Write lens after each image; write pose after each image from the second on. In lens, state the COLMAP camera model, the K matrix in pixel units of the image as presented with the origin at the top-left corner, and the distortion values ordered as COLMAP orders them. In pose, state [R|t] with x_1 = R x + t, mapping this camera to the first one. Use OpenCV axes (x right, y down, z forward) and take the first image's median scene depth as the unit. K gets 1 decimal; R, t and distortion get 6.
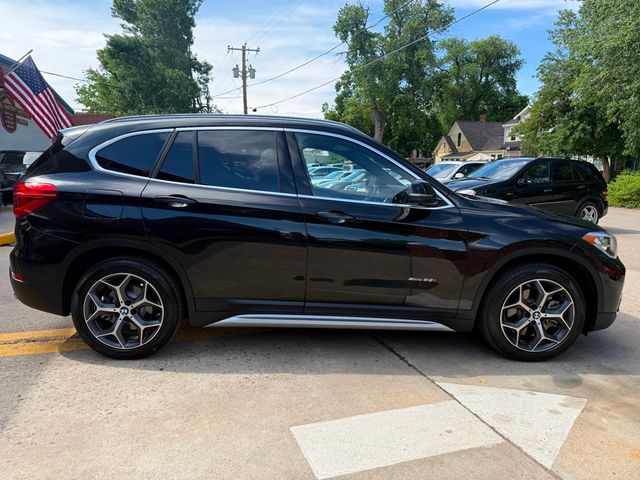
lens RADIAL K [[469.7, 0, 320.0], [0, 469.7, 240.0], [0, 0, 1]] dist [0.026899, -0.061976]
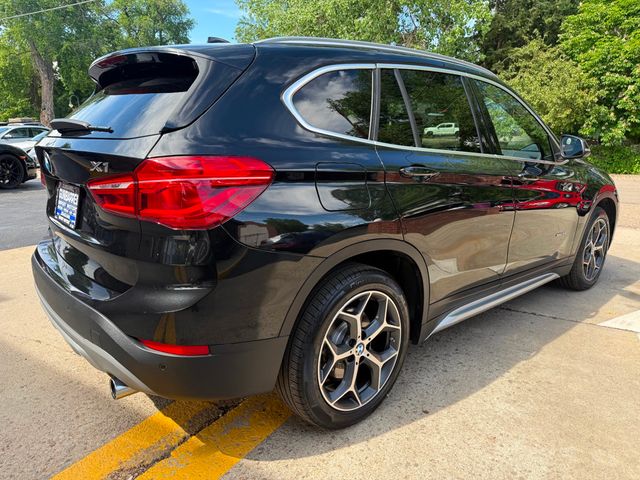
lens RADIAL K [[479.6, 0, 304.6], [0, 479.6, 225.2], [0, 0, 1]] dist [0.002893, -0.005133]
pose [[0.756599, -0.131279, 0.640566, -0.870094], [0.101237, 0.991344, 0.083593, -0.080286], [-0.645995, 0.001603, 0.763340, 0.547618]]
